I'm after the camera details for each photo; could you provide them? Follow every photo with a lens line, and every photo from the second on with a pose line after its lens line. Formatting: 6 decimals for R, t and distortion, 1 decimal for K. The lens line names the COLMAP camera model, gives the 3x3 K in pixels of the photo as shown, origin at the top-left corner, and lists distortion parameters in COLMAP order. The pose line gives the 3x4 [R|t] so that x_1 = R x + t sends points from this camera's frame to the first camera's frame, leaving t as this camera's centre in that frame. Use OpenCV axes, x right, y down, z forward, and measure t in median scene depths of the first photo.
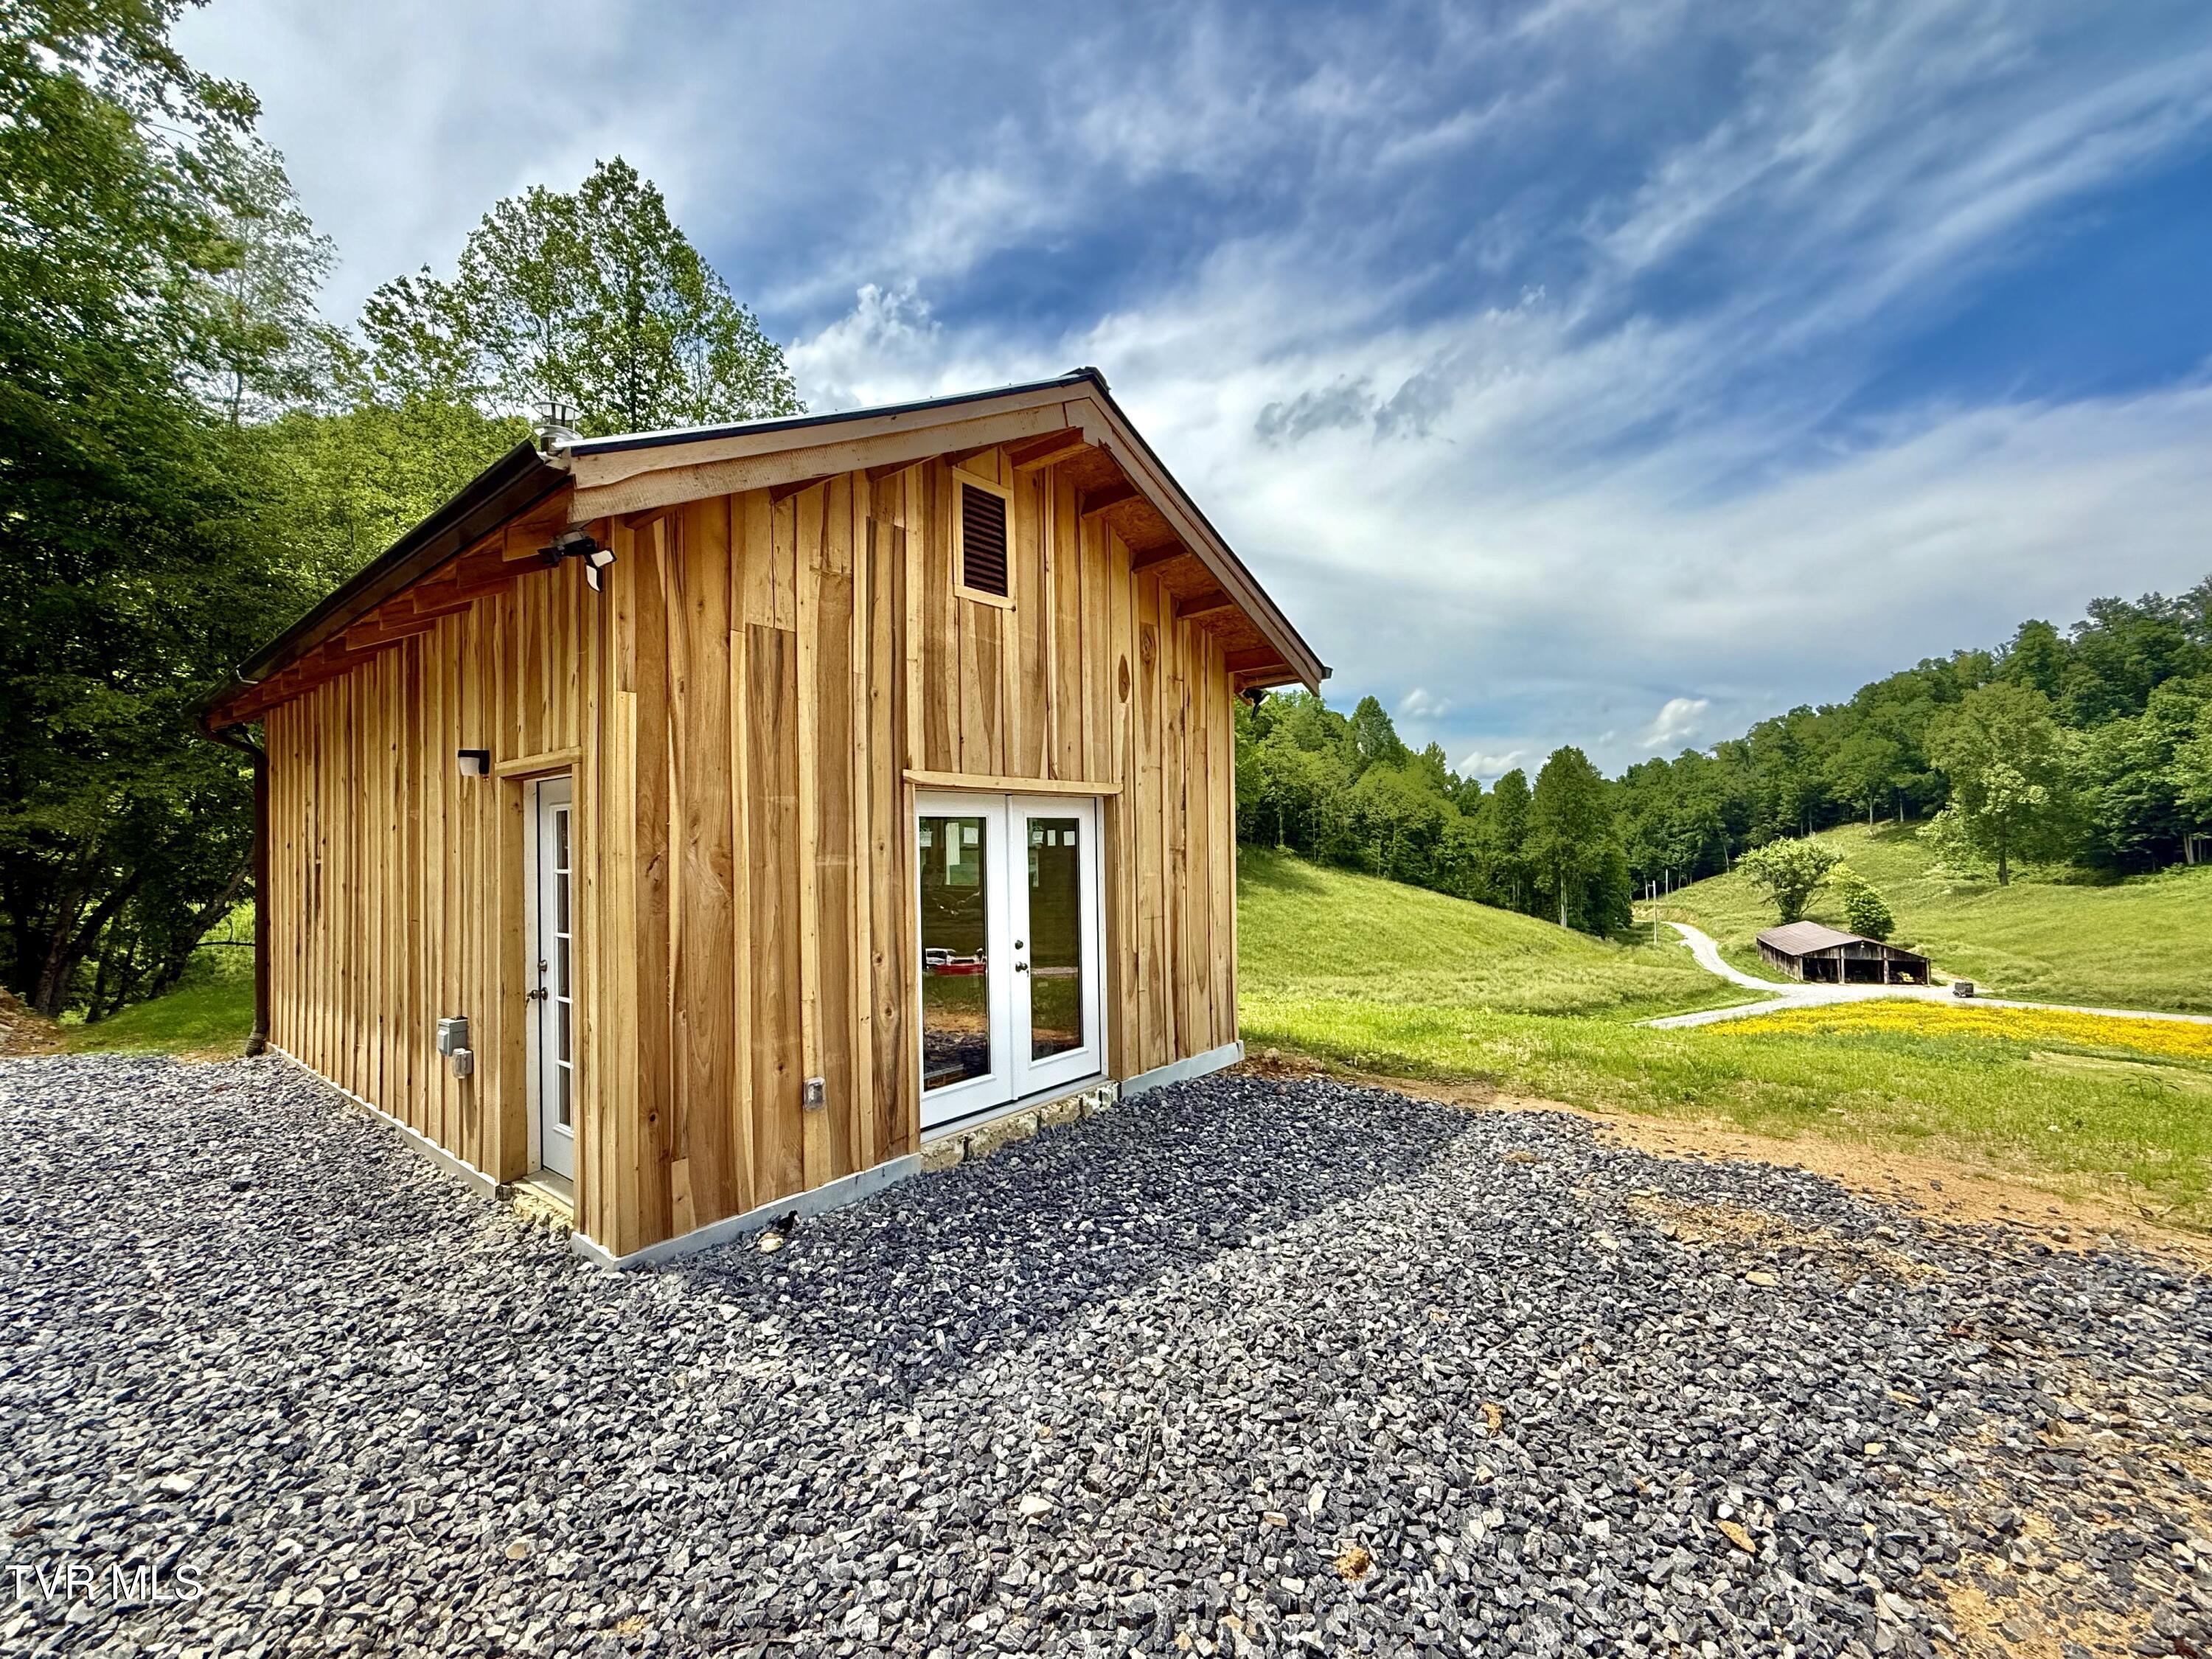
lens RADIAL K [[872.3, 0, 1106.0], [0, 872.3, 829.5], [0, 0, 1]] dist [-0.001465, -0.000236]
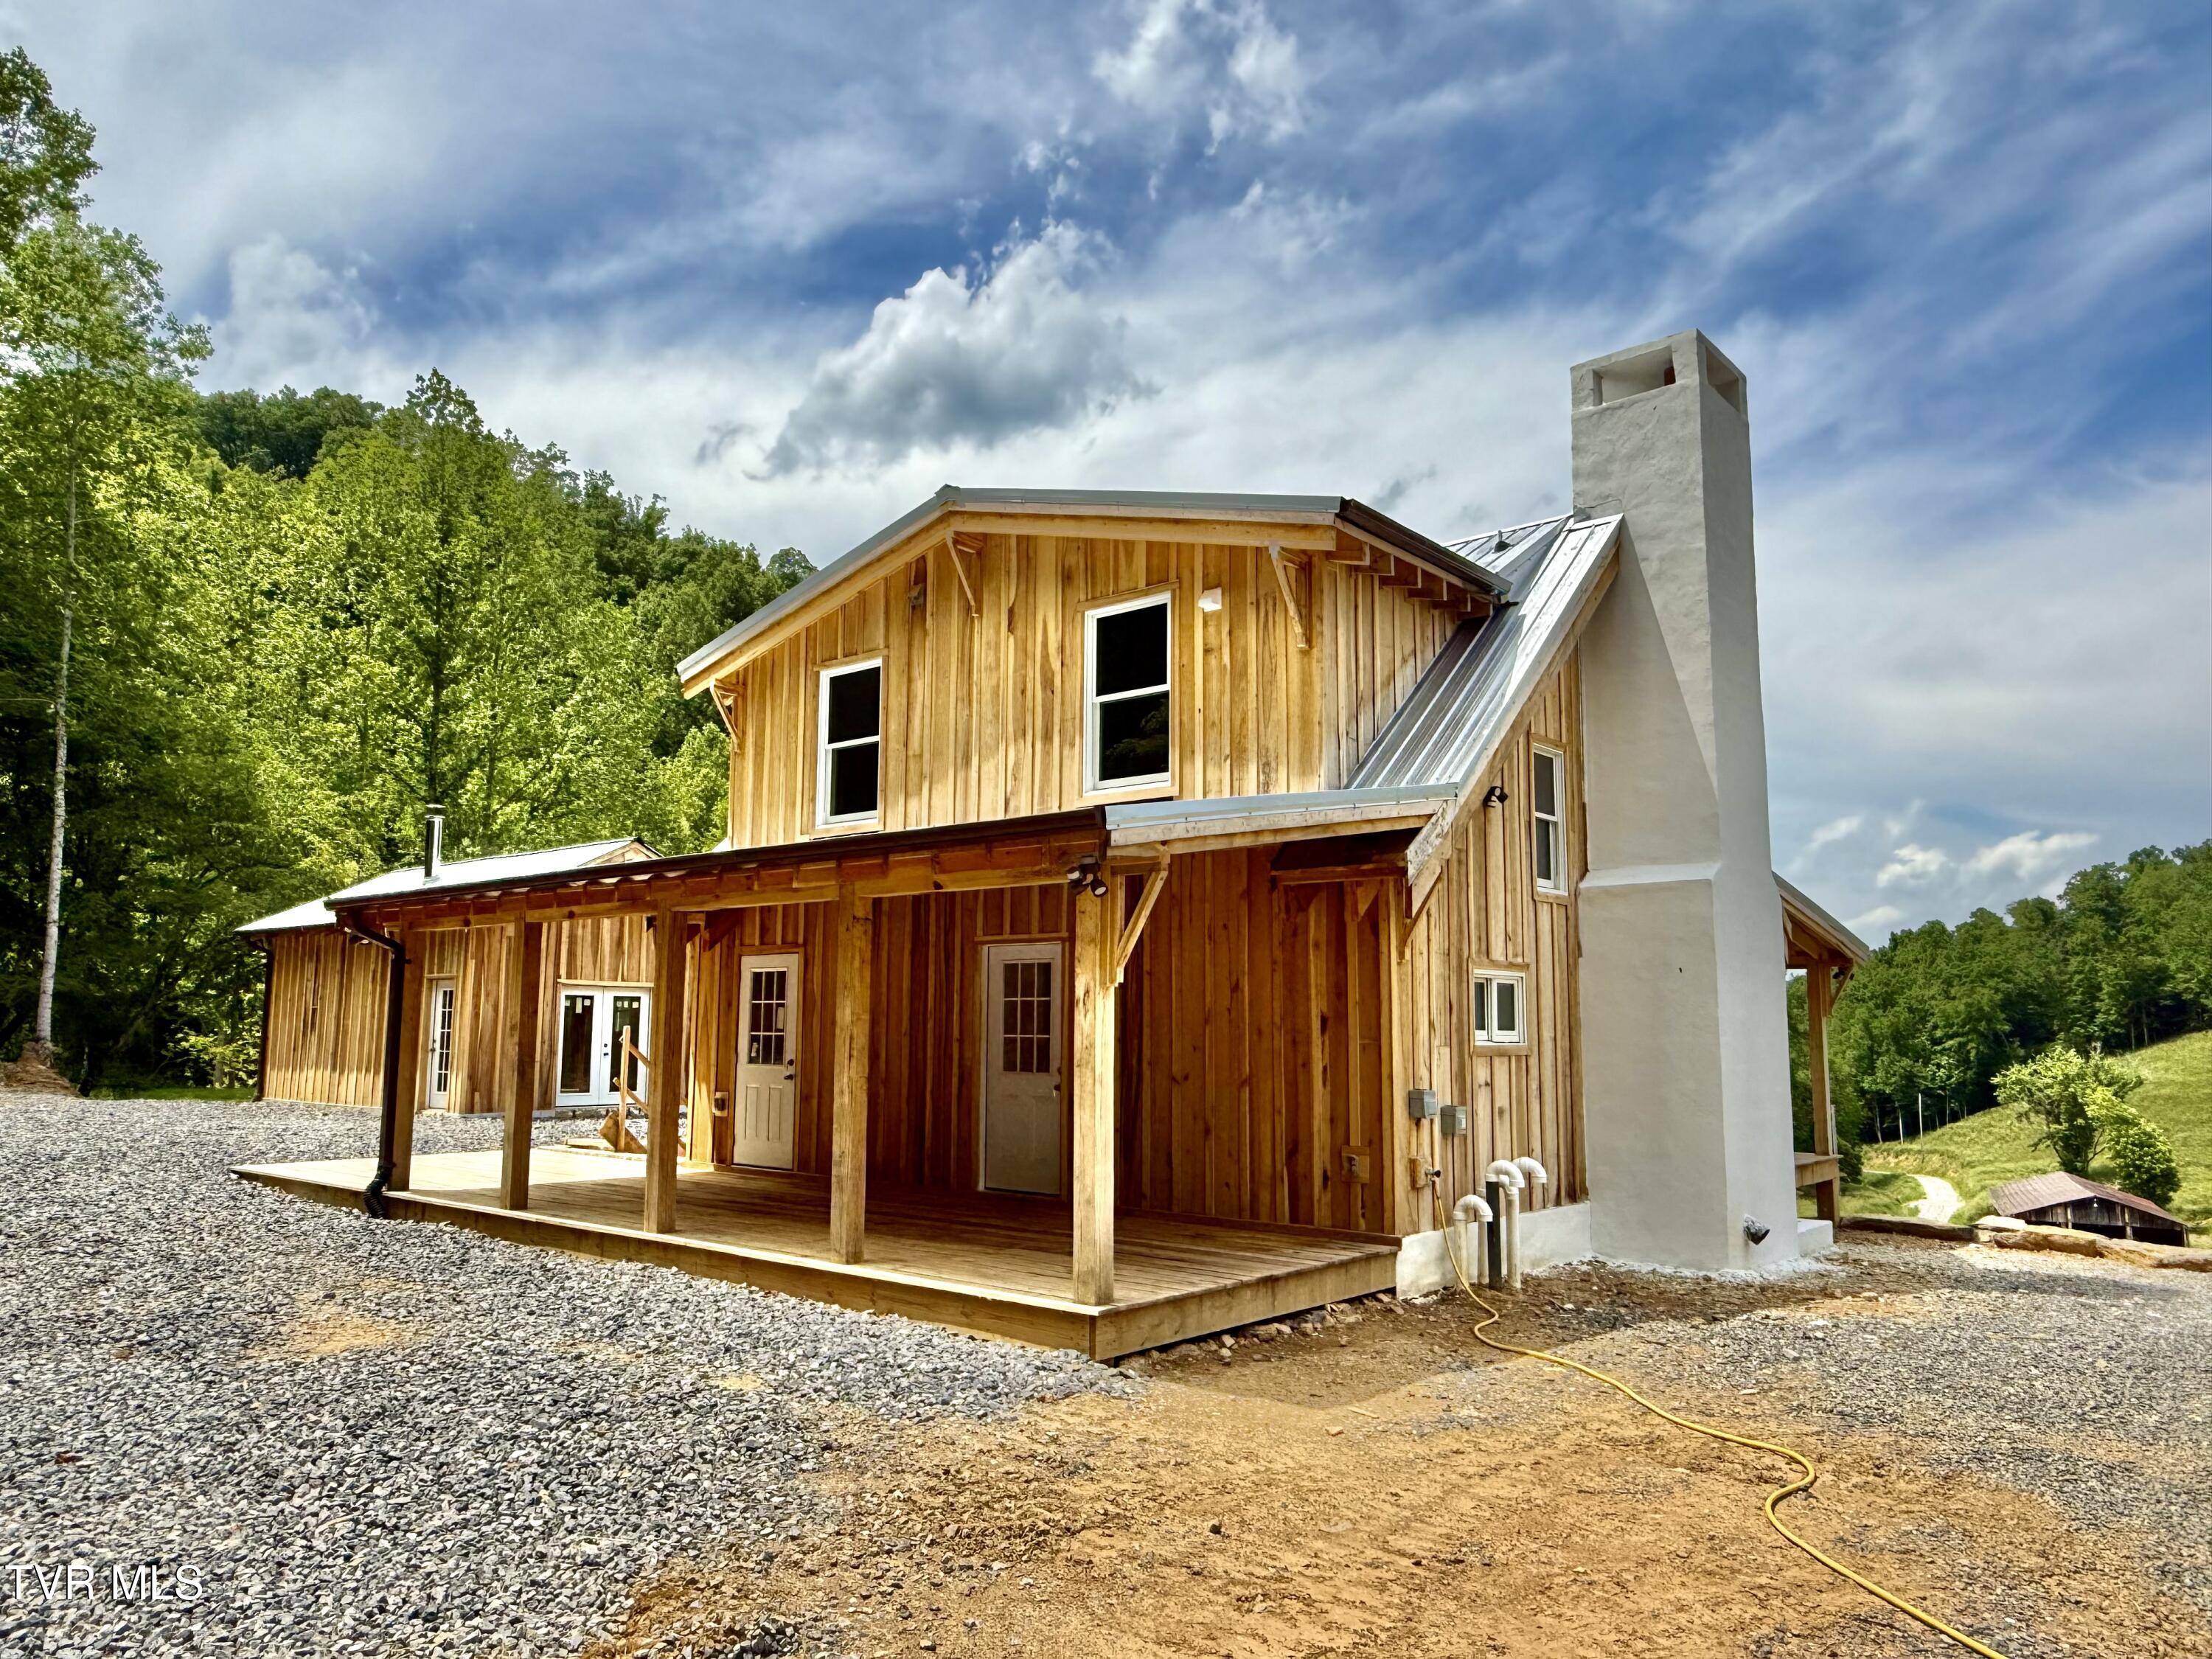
lens RADIAL K [[1568.8, 0, 1110.4], [0, 1568.8, 818.5], [0, 0, 1]] dist [0.004371, 0.003272]
pose [[0.999358, 0.033497, 0.012688, 0.101806], [-0.031713, 0.992102, -0.121360, -0.001423], [-0.016653, 0.120880, 0.992527, -0.287438]]
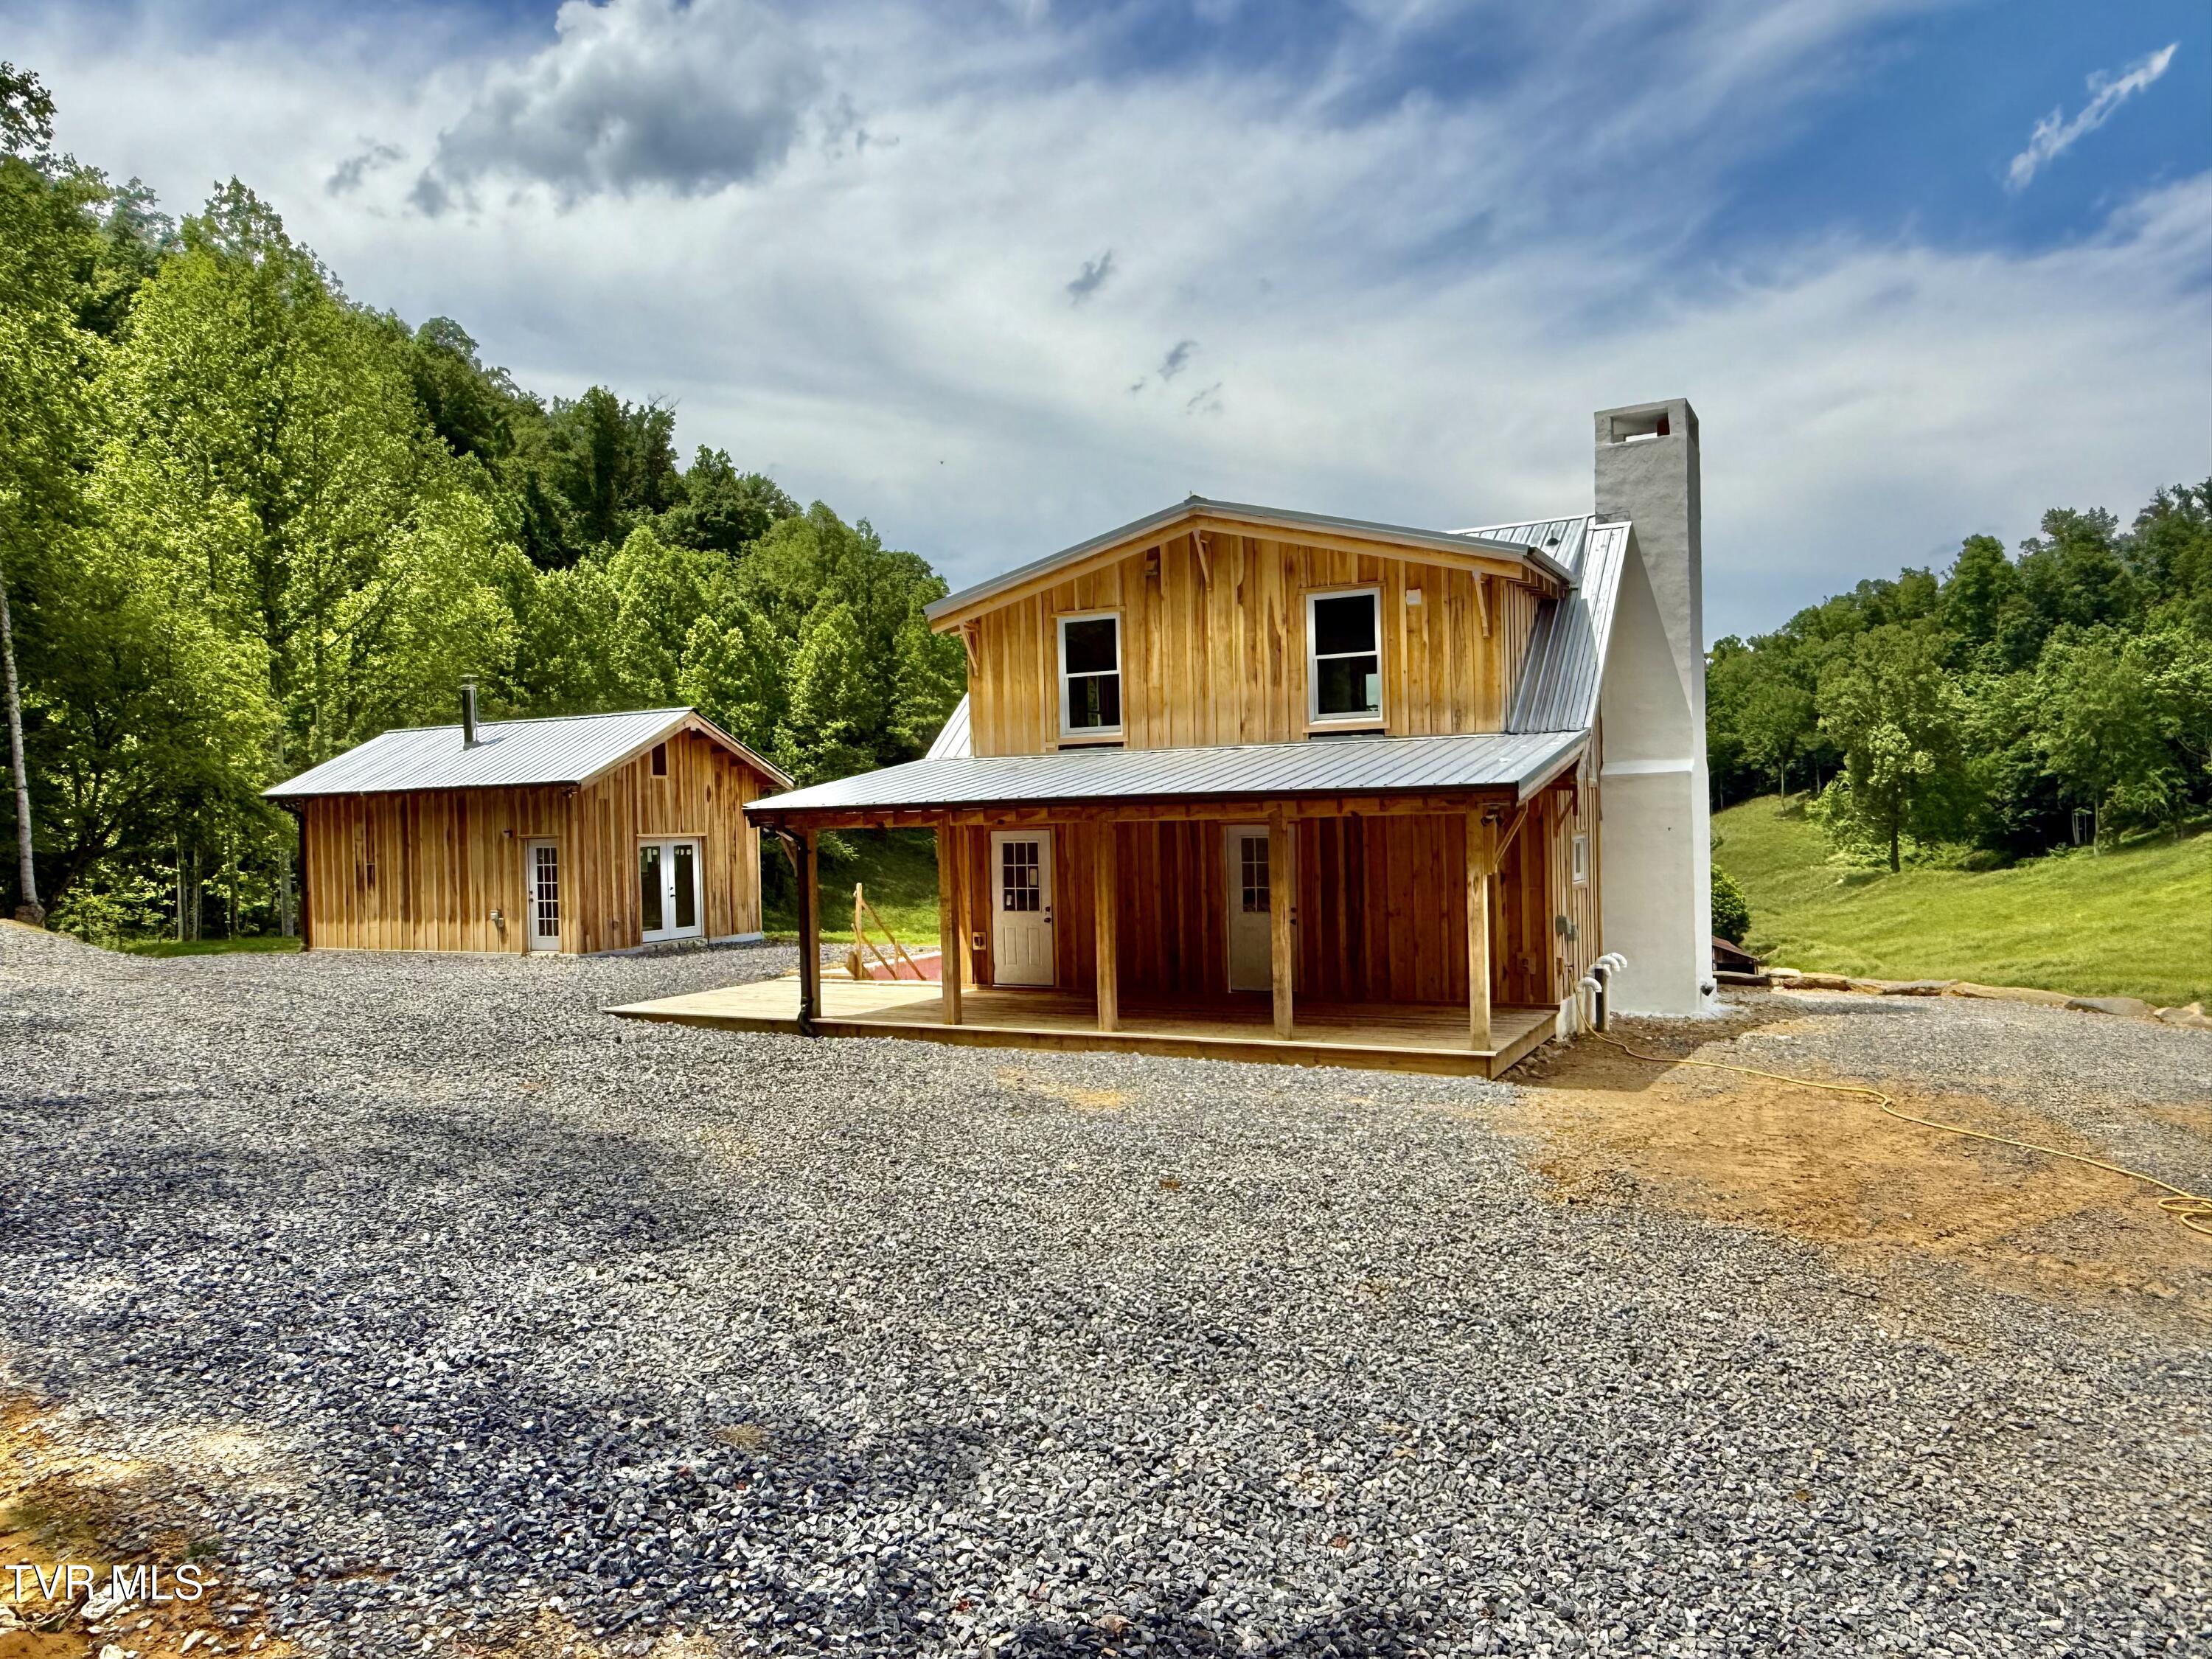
lens RADIAL K [[1660.8, 0, 1106.0], [0, 1660.8, 829.5], [0, 0, 1]] dist [-0.012720, -0.003164]
pose [[0.967626, -0.004627, 0.252345, -0.007557], [-0.000560, 0.999790, 0.020482, -0.014473], [-0.252387, -0.019961, 0.967421, -0.374308]]
